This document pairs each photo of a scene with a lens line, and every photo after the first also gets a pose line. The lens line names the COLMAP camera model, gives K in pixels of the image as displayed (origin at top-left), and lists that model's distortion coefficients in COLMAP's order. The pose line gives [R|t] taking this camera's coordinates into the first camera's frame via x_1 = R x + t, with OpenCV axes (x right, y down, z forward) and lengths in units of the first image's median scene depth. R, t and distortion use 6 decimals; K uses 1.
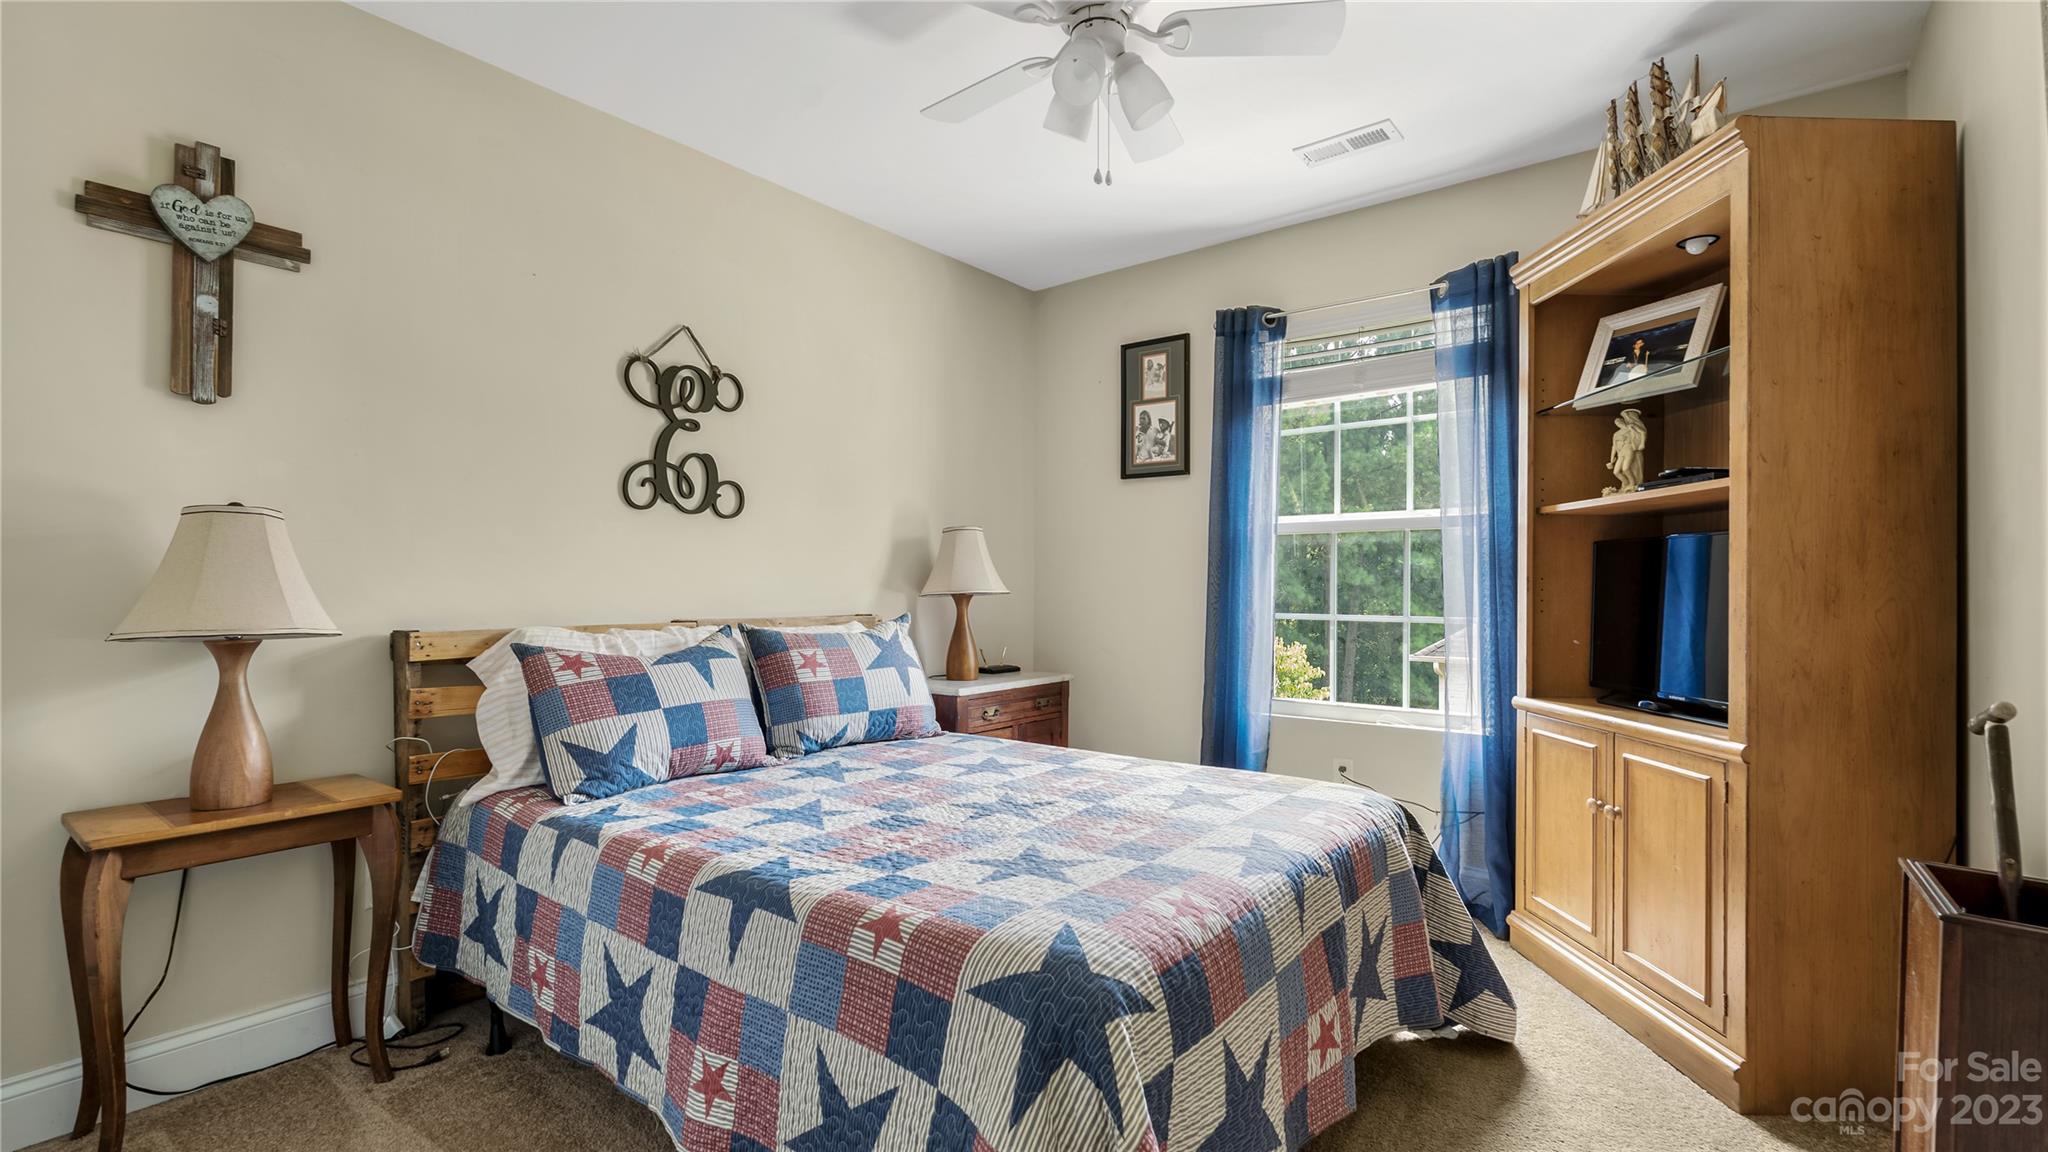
lens RADIAL K [[908.4, 0, 1020.4], [0, 908.4, 589.2], [0, 0, 1]] dist [-0.002528, 0.001524]
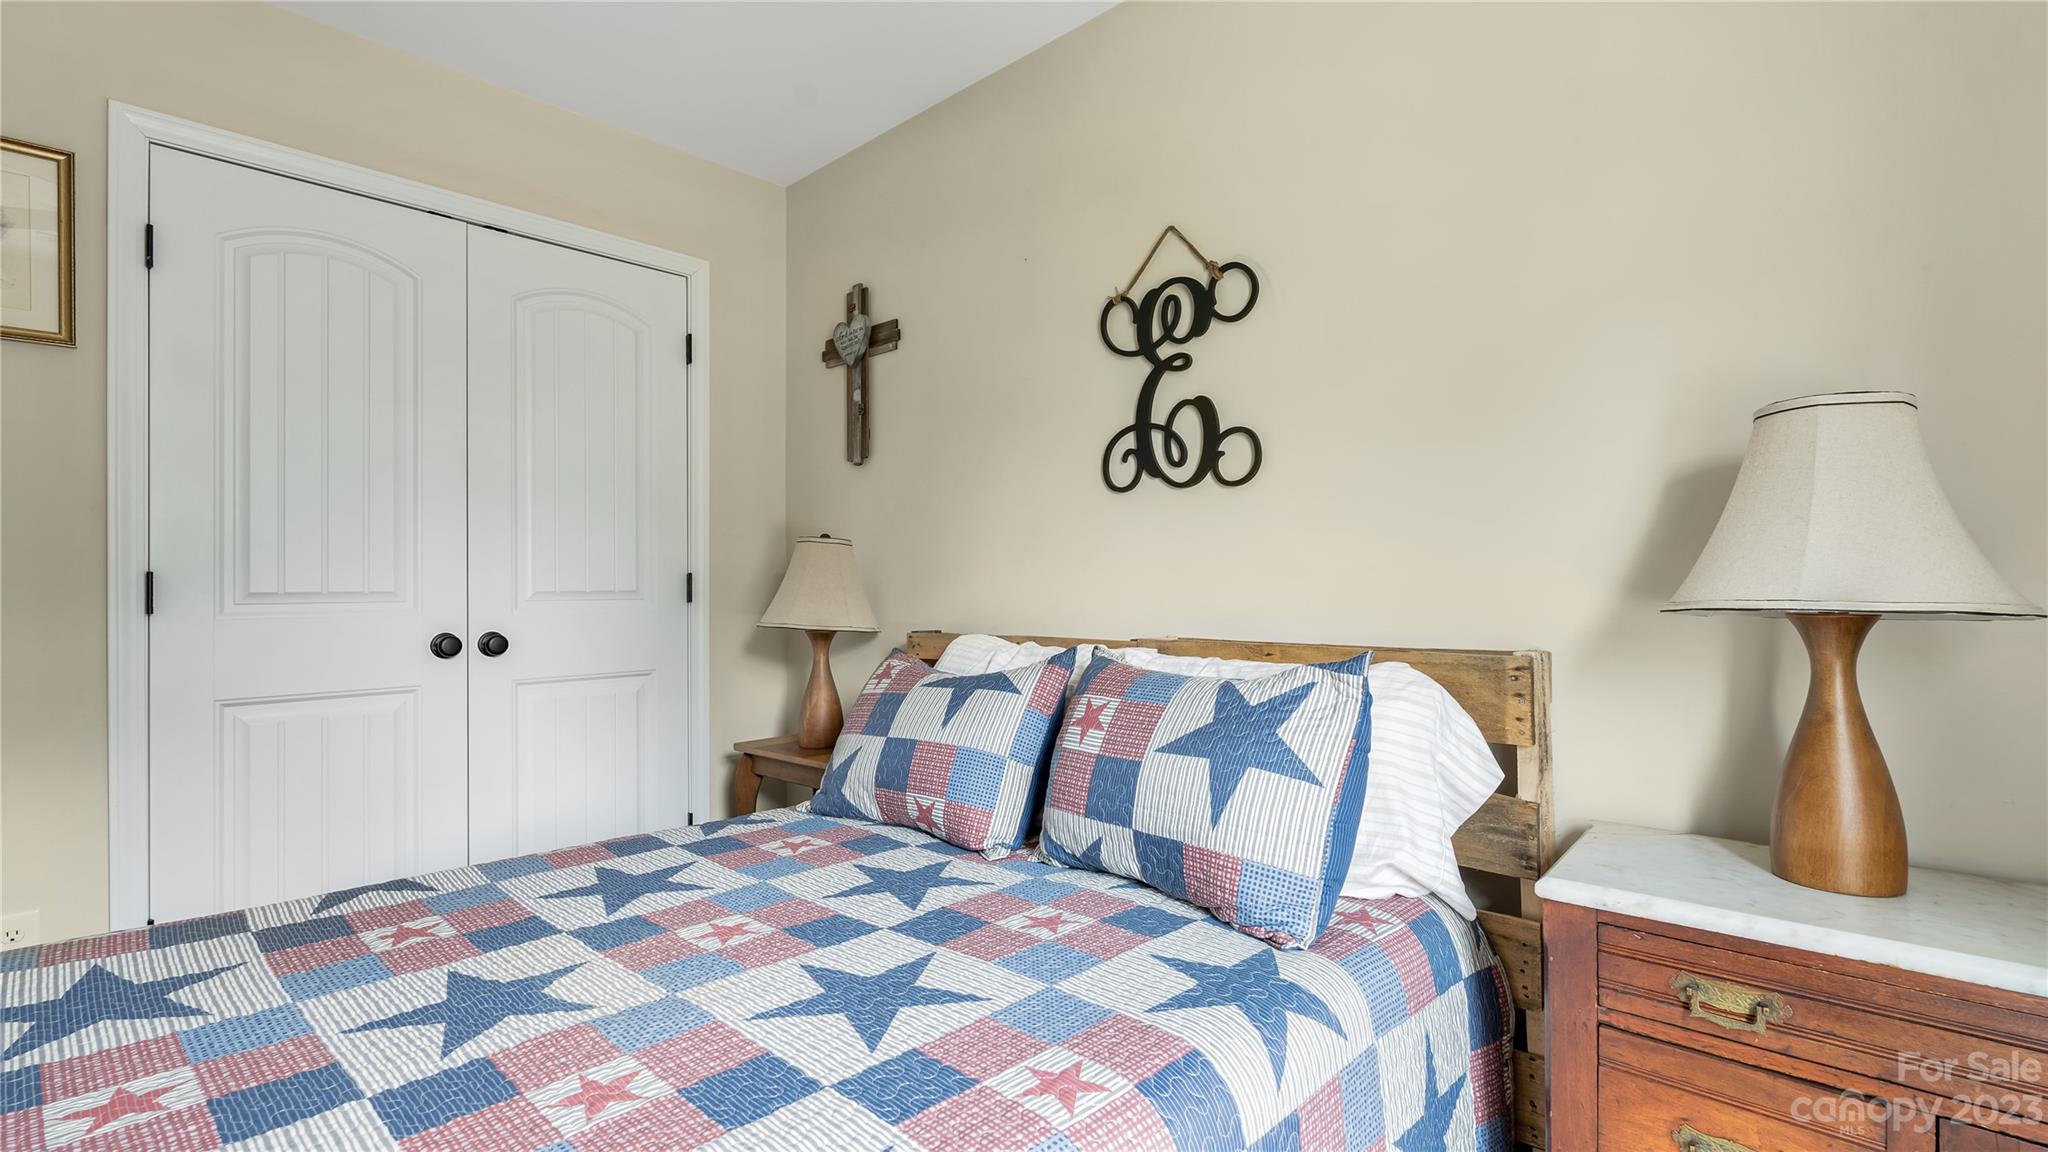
lens RADIAL K [[908.4, 0, 1022.0], [0, 908.4, 572.5], [0, 0, 1]] dist [-0.002528, 0.001524]
pose [[-0.086886, -0.006533, -0.996197, 0.356446], [0.010572, 0.999916, -0.007479, -0.012846], [0.996162, -0.011181, -0.086809, 0.949983]]
